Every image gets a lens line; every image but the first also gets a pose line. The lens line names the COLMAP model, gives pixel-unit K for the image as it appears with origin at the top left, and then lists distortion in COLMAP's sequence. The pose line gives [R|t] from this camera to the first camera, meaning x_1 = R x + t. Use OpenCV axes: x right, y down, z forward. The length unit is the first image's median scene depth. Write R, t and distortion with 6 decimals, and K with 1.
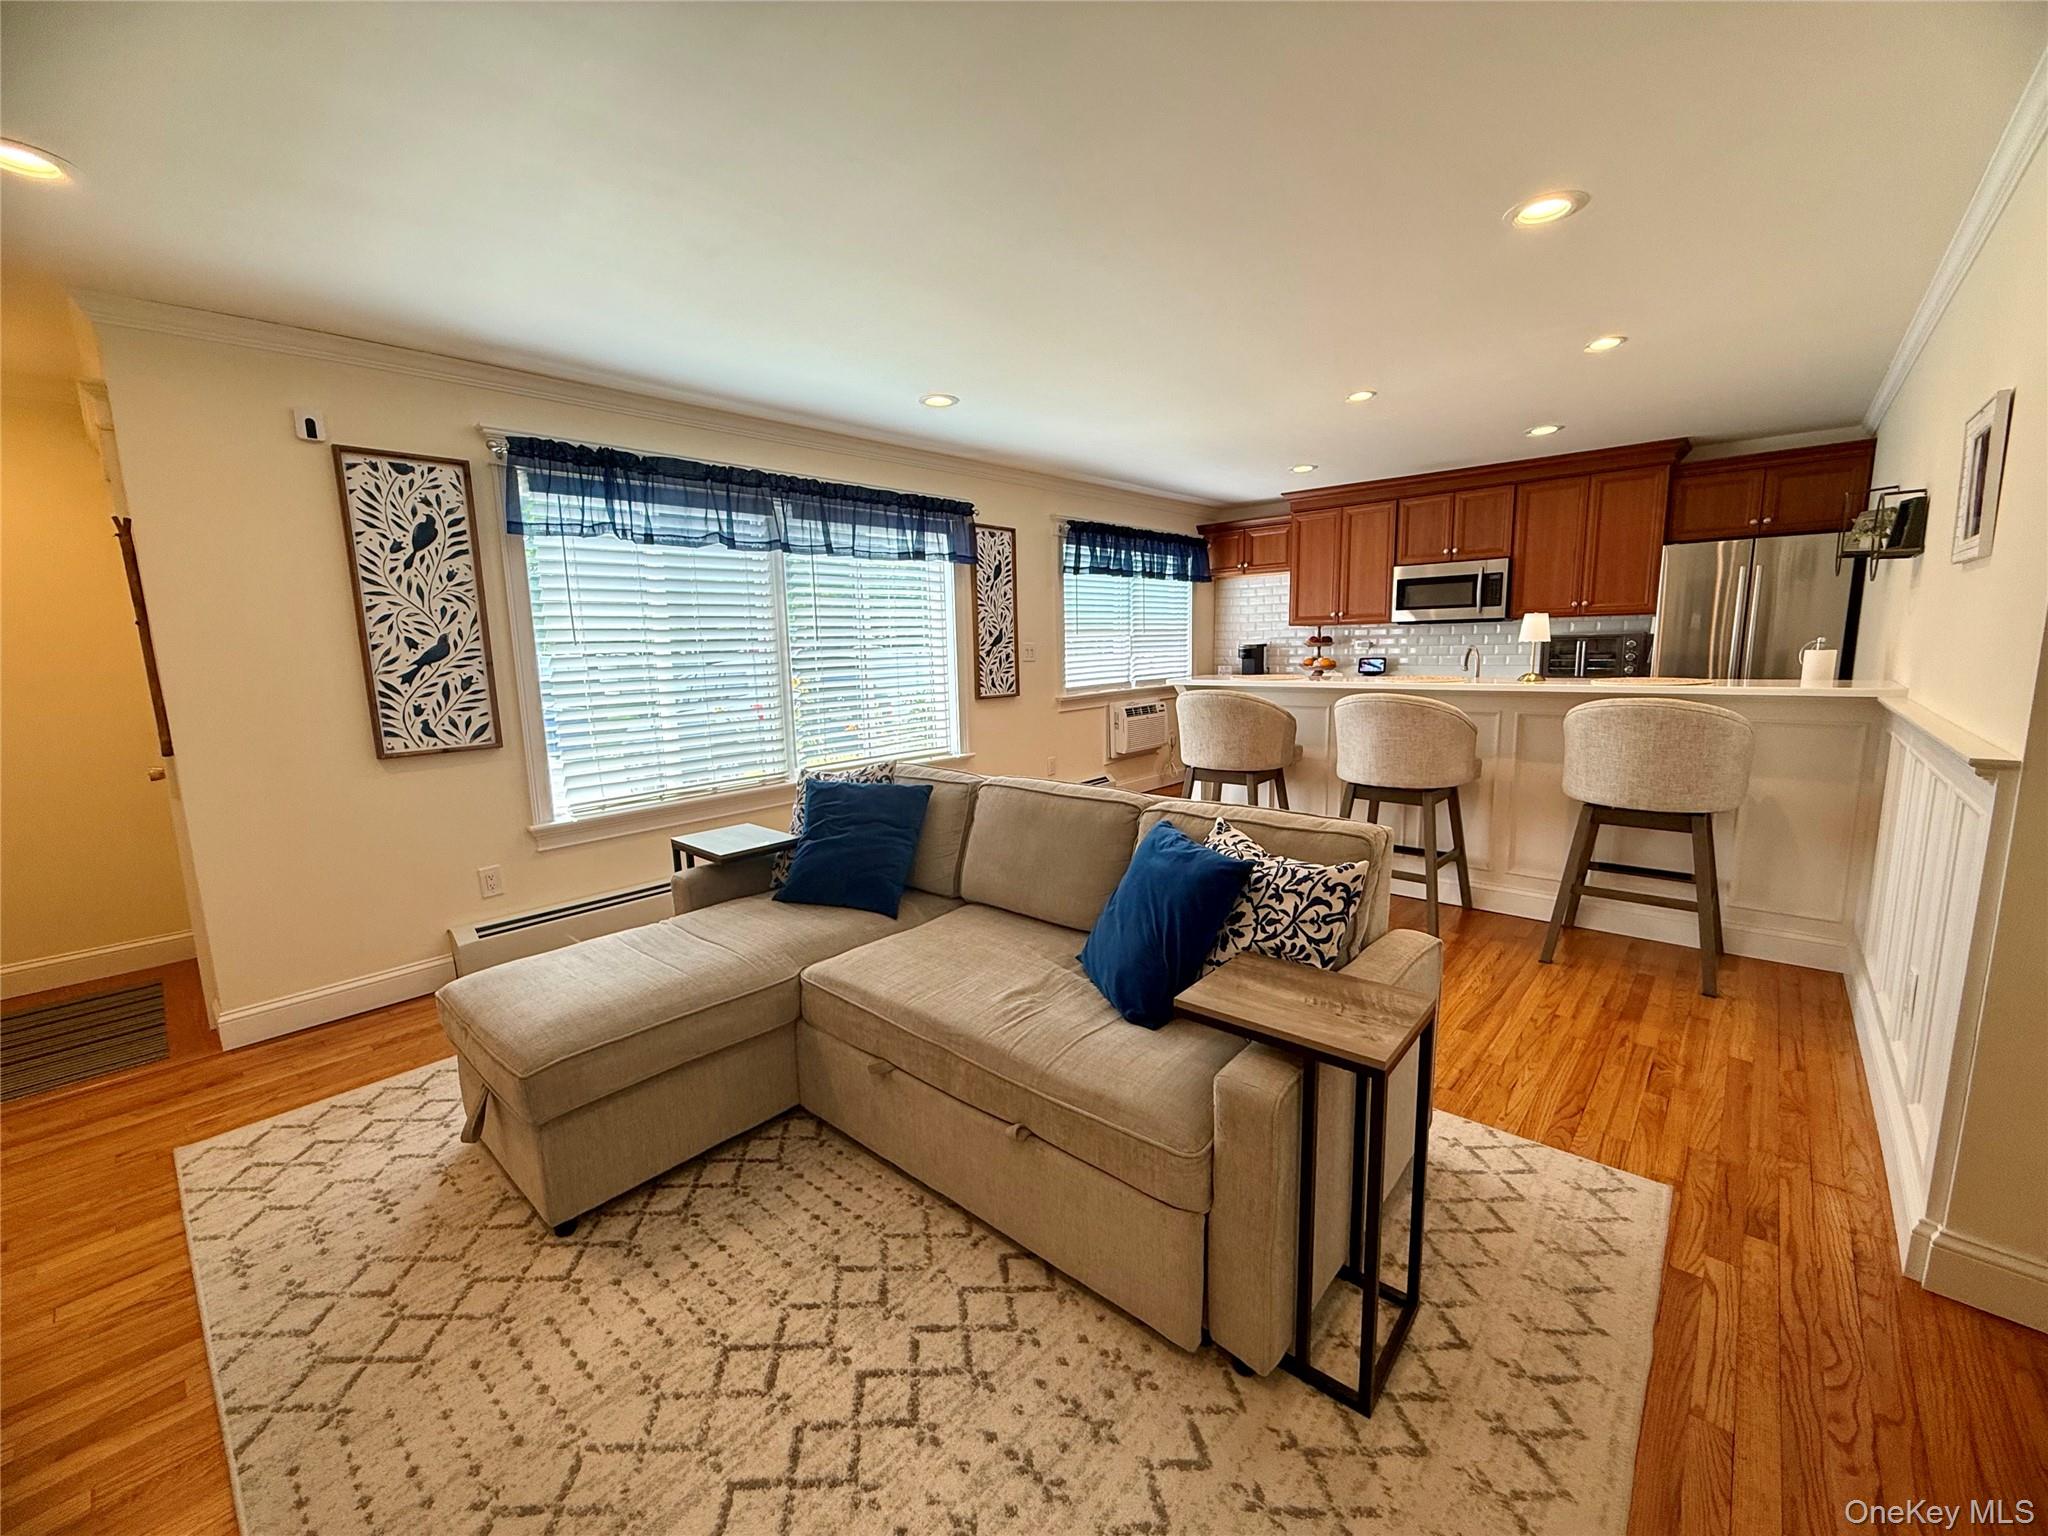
lens RADIAL K [[815.7, 0, 1018.6], [0, 815.7, 768.3], [0, 0, 1]] dist [-0.000990, -0.000006]
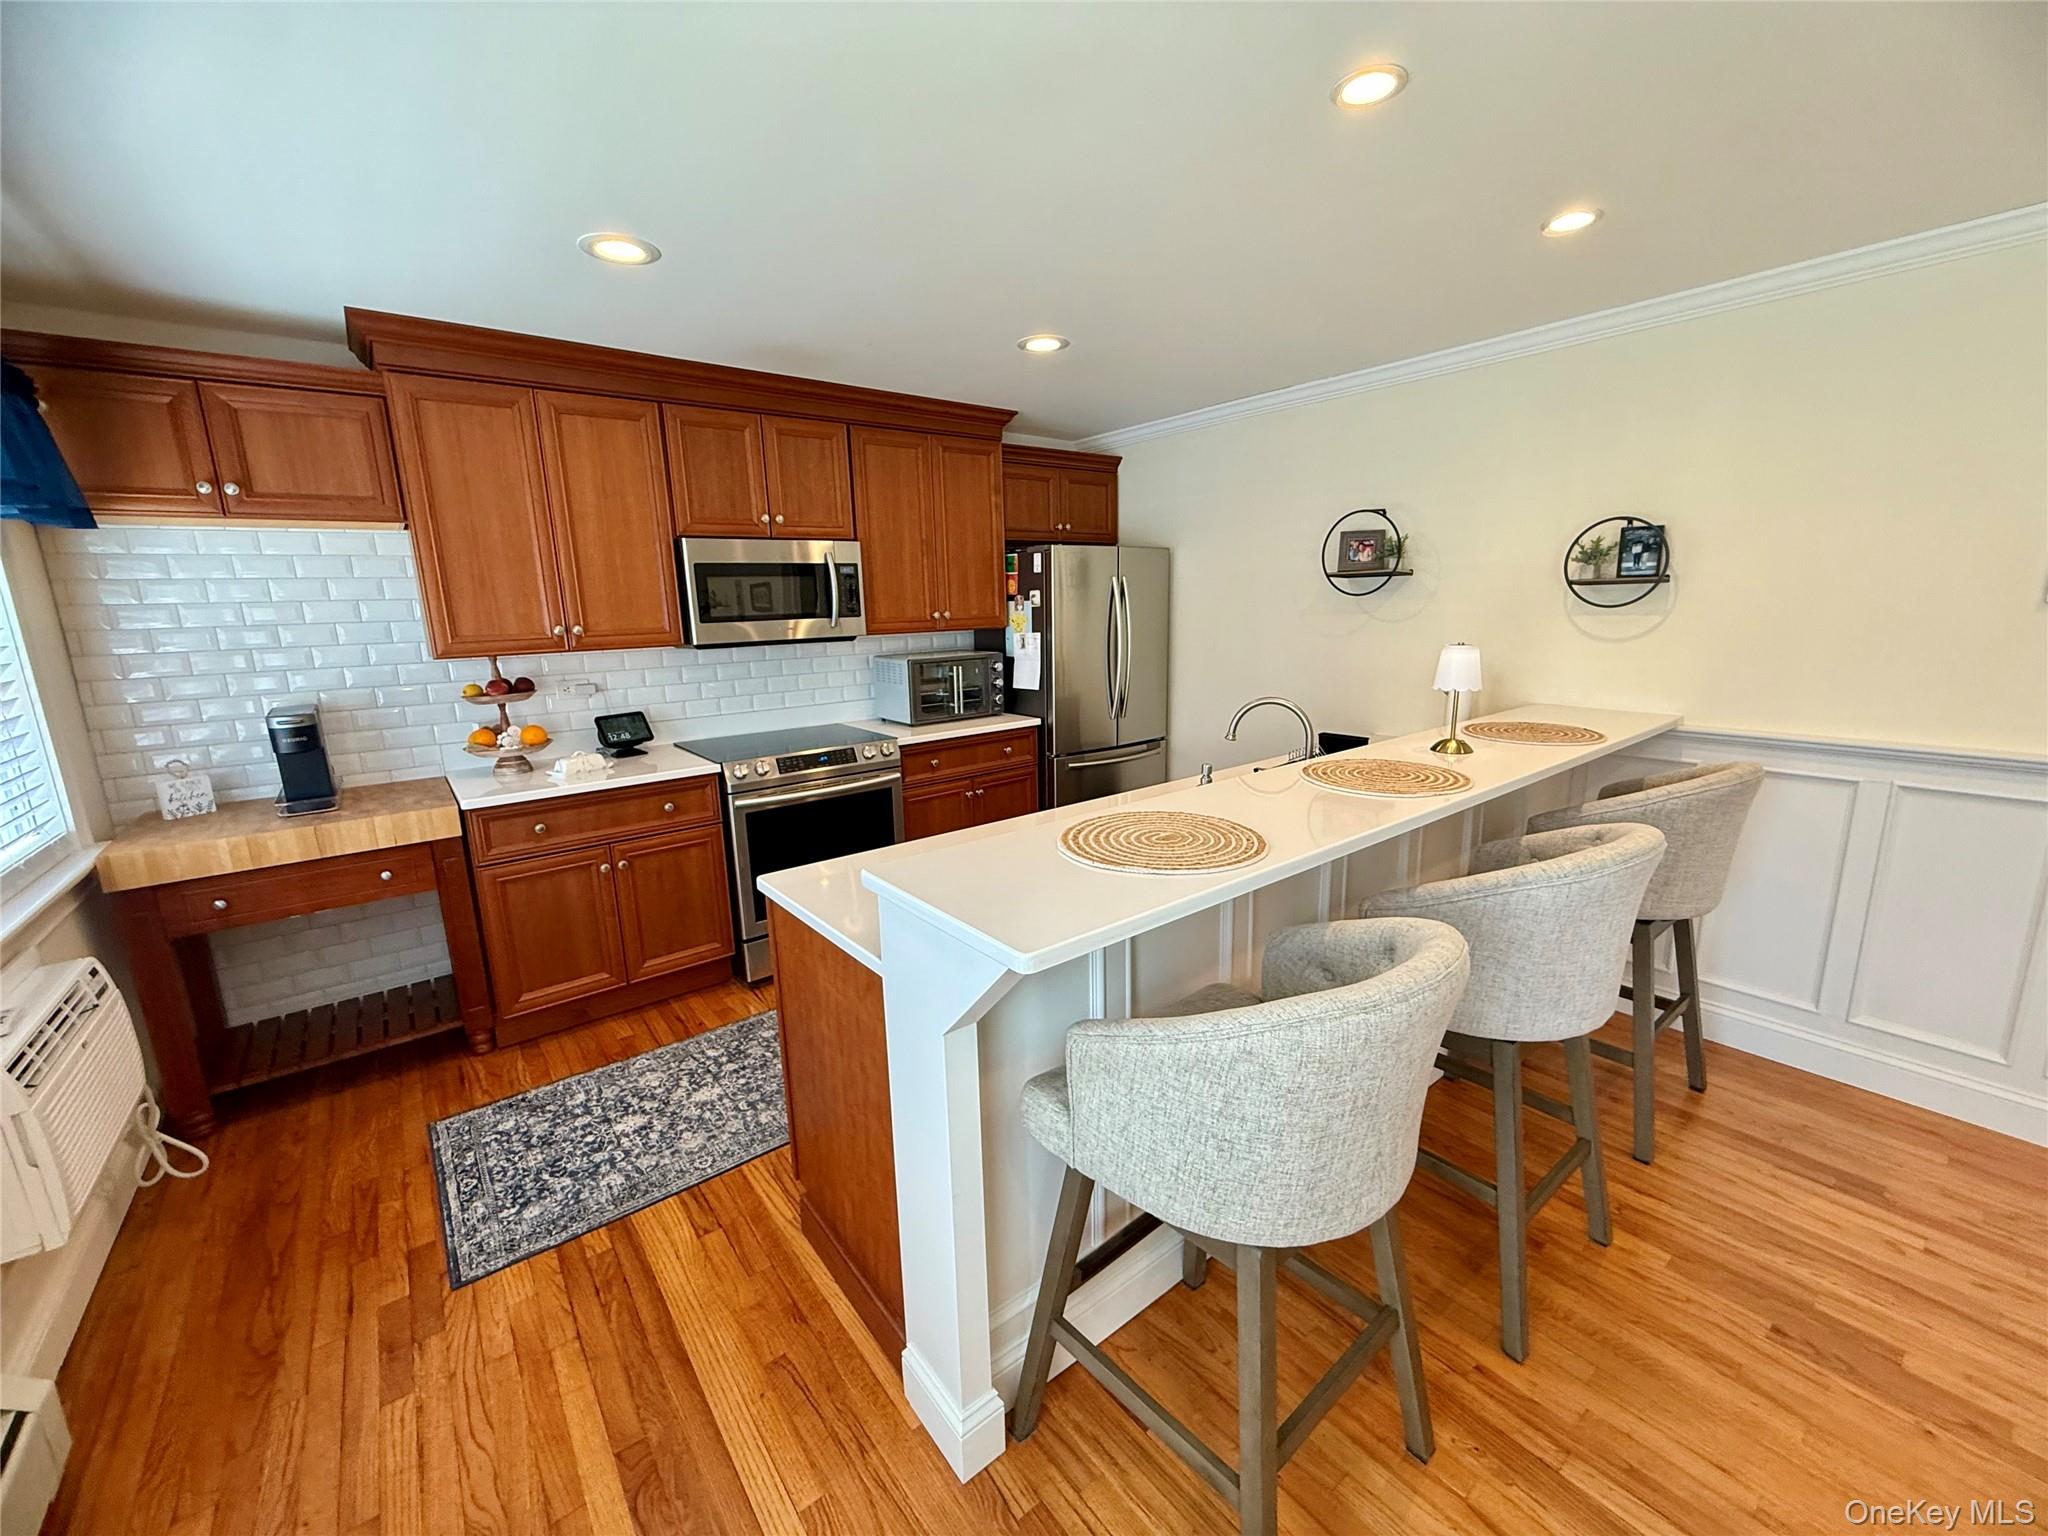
lens RADIAL K [[815.7, 0, 1018.9], [0, 815.7, 769.3], [0, 0, 1]] dist [-0.000990, -0.000006]
pose [[0.174656, -0.180550, 0.967934, -0.034058], [0.172959, 0.973385, 0.150358, -0.217396], [-0.969320, 0.141152, 0.201236, 1.061993]]
